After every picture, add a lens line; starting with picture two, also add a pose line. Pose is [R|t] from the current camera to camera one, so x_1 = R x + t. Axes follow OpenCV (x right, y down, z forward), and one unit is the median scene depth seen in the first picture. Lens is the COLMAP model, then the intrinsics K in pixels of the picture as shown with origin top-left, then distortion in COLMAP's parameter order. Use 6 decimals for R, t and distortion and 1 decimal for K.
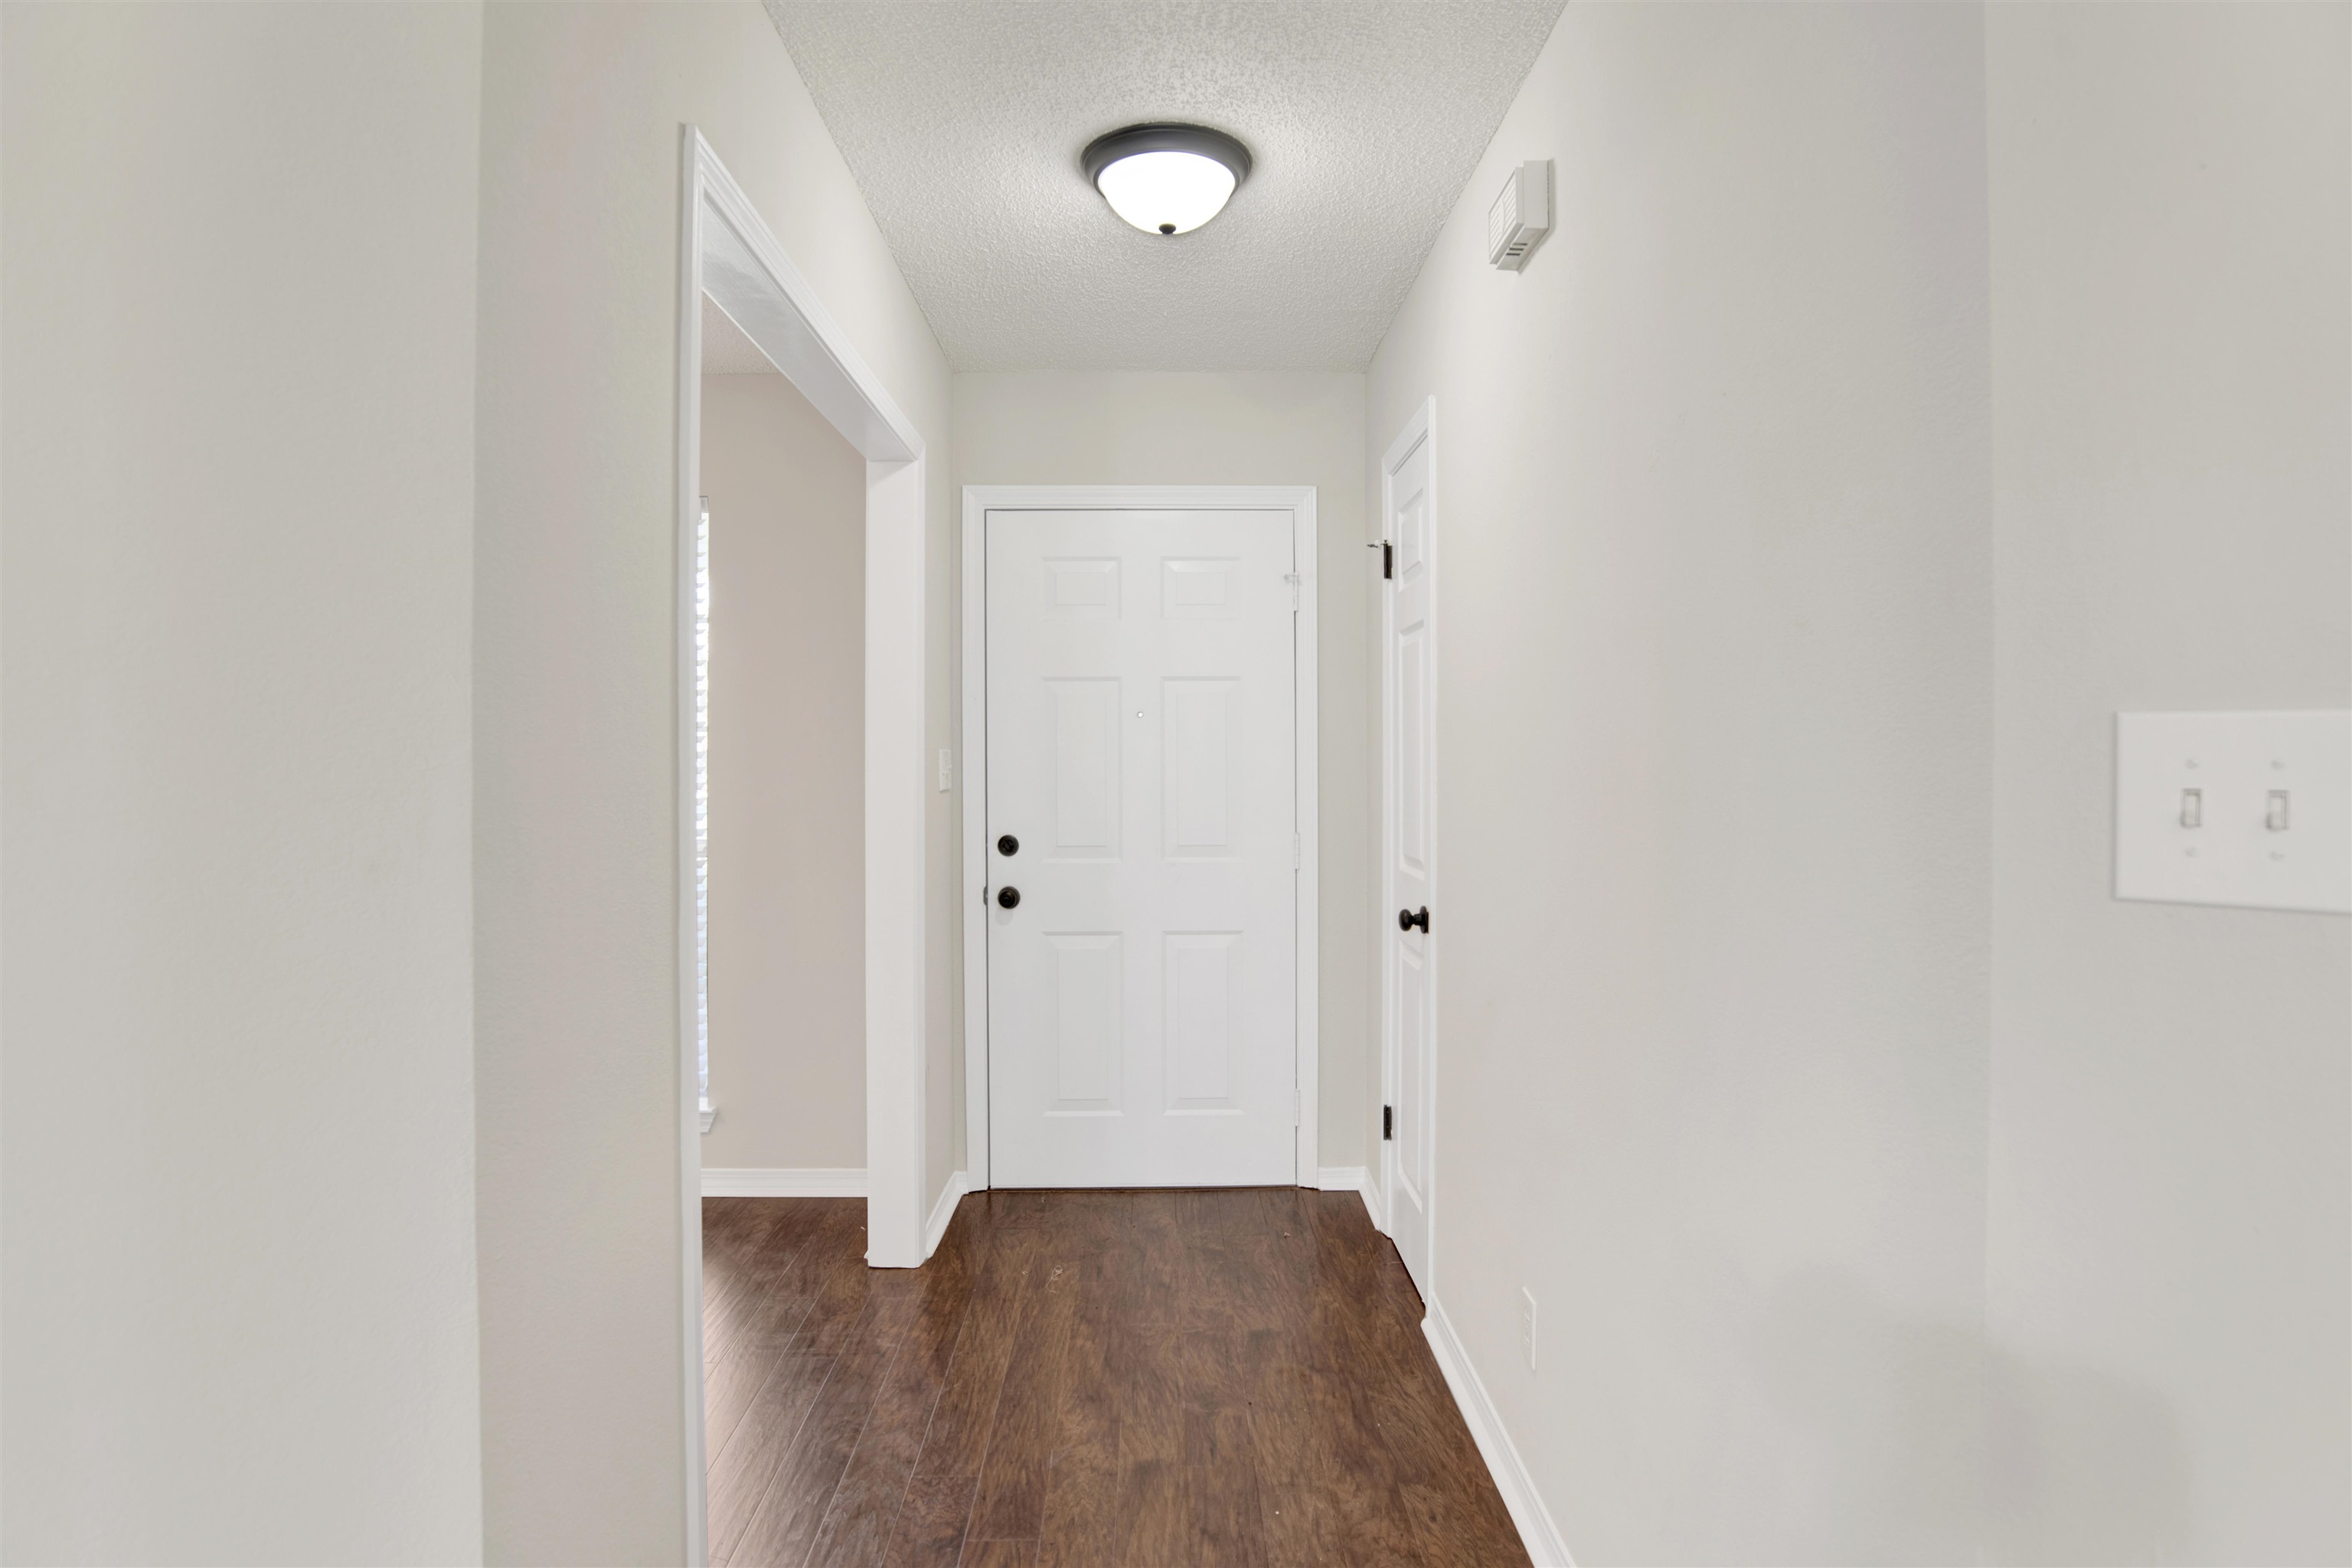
lens RADIAL K [[1247.4, 0, 1180.9], [0, 1247.4, 773.8], [0, 0, 1]] dist [-0.066889, 0.019491]
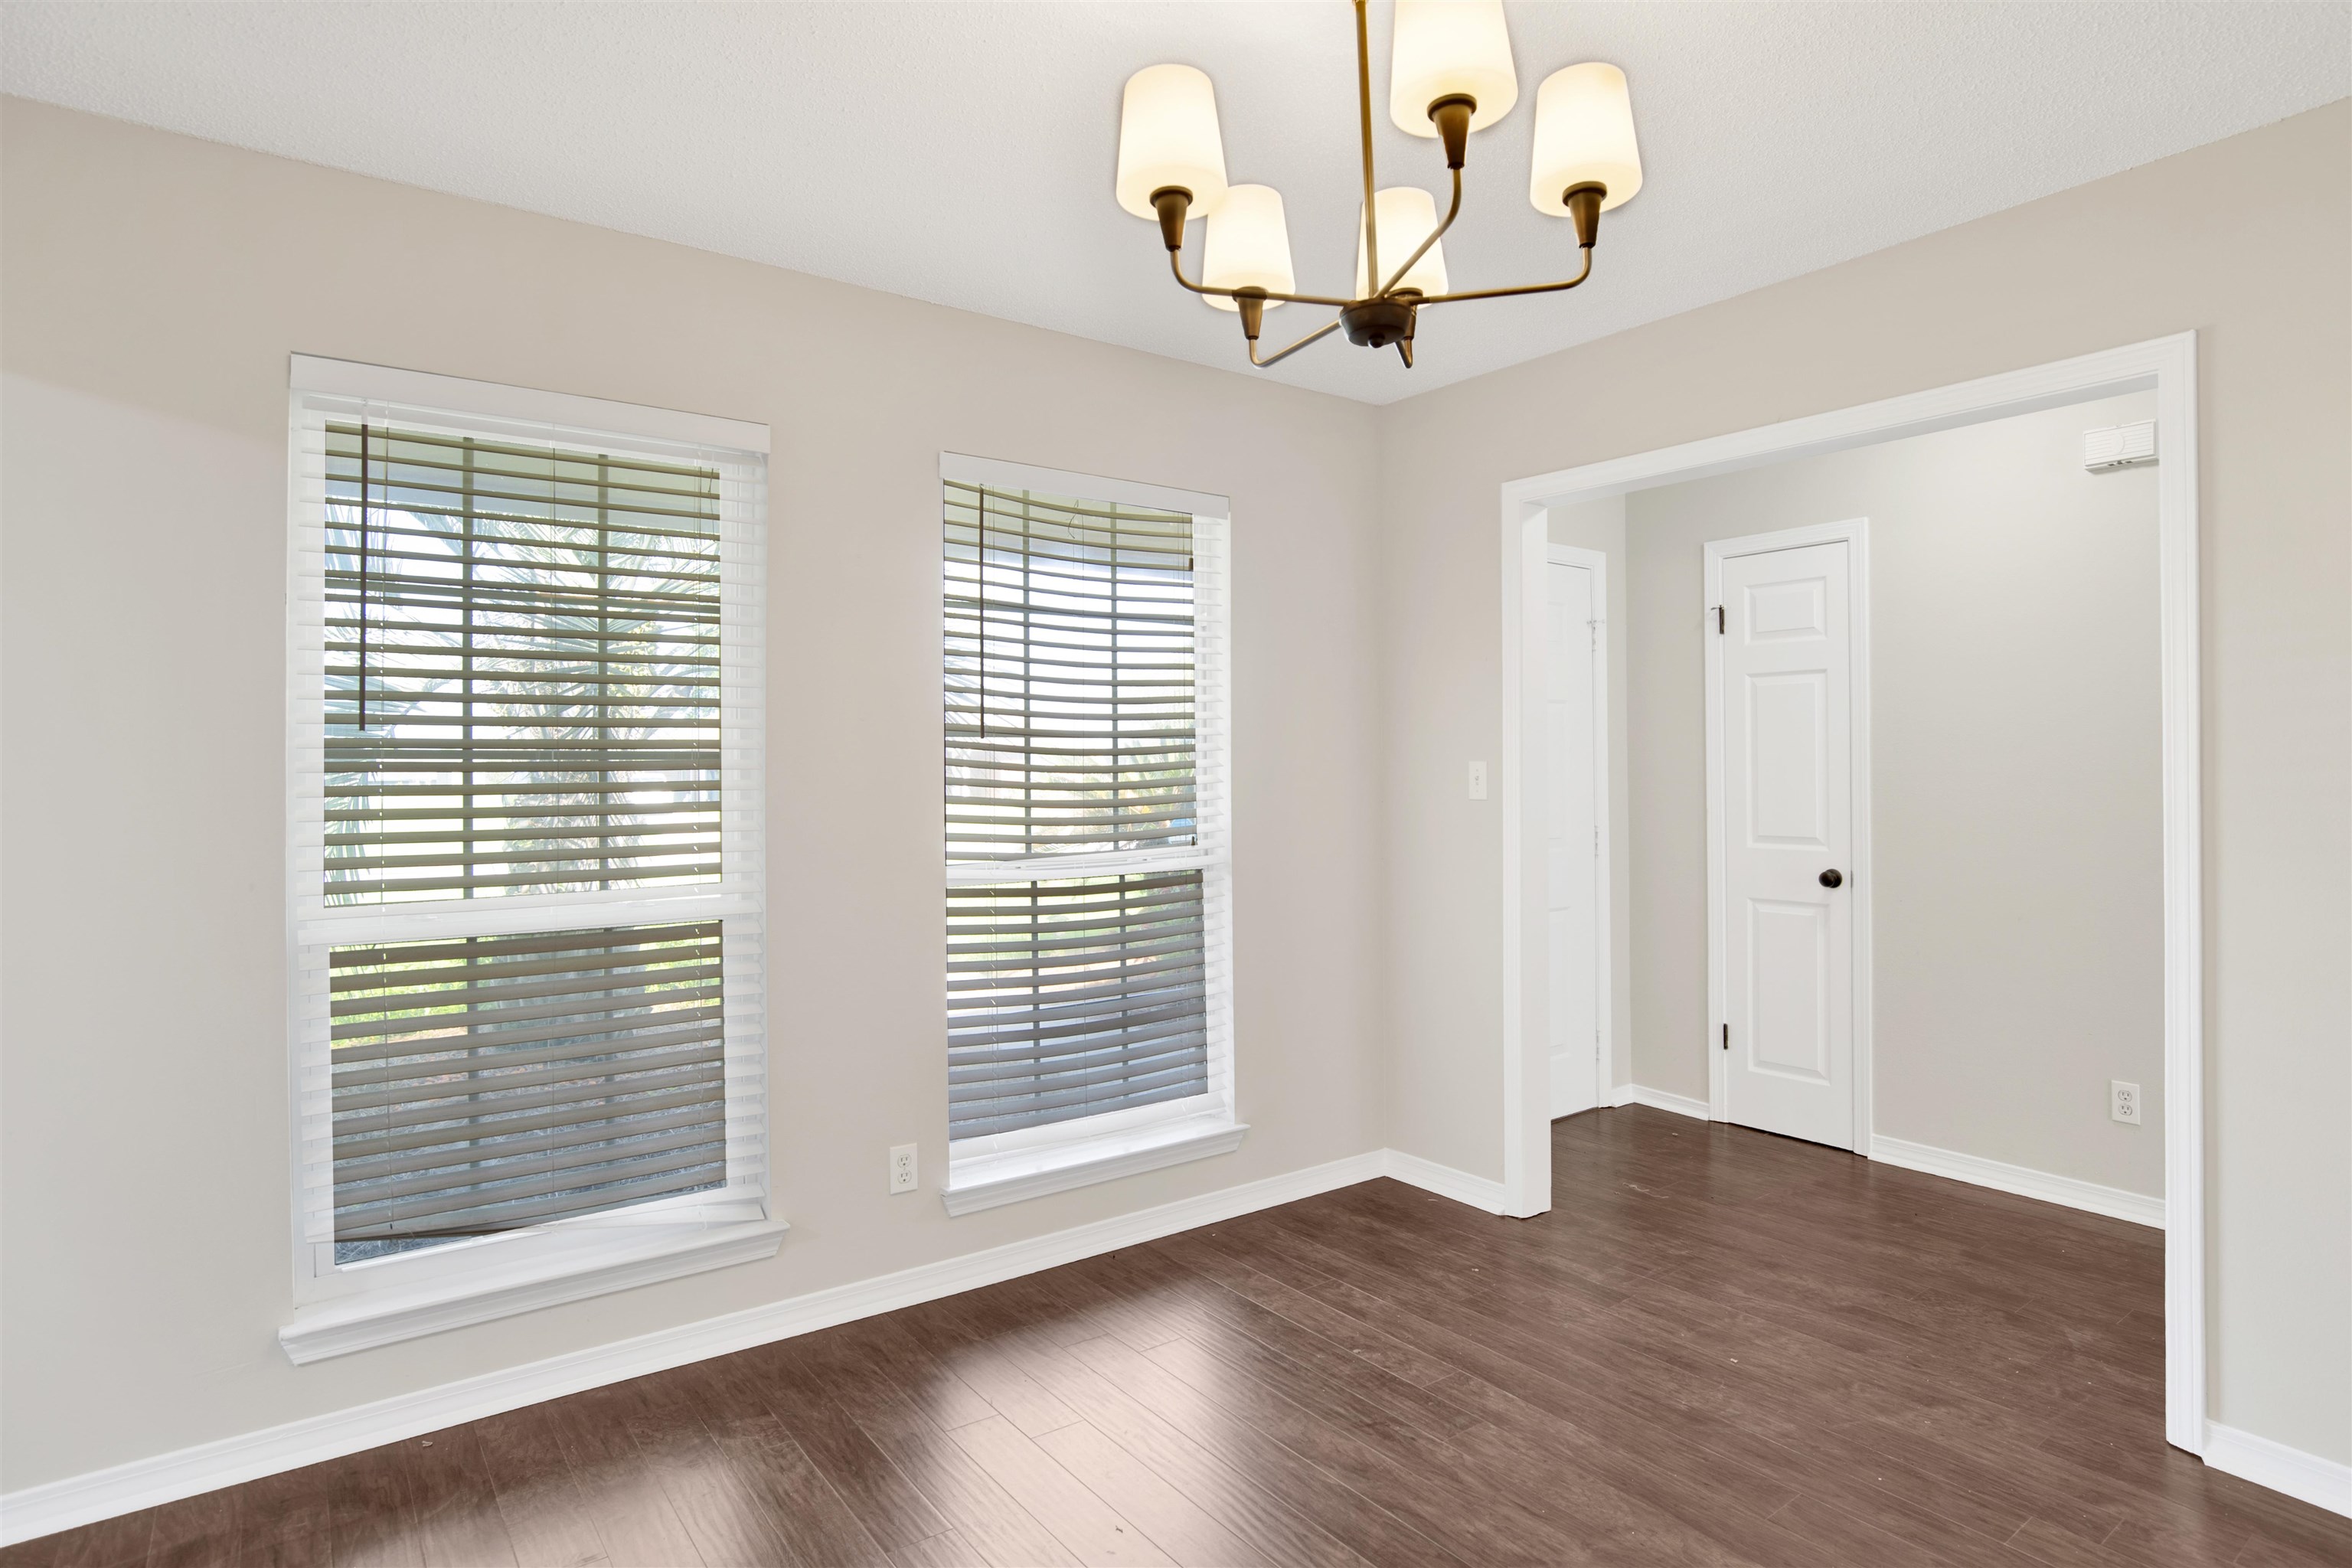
lens RADIAL K [[1247.4, 0, 1178.3], [0, 1247.4, 776.5], [0, 0, 1]] dist [-0.066889, 0.019491]
pose [[0.822882, -0.001840, 0.568210, -1.075352], [0.005917, 0.999968, -0.005330, 0.003170], [-0.568182, 0.007748, 0.822866, 0.237489]]
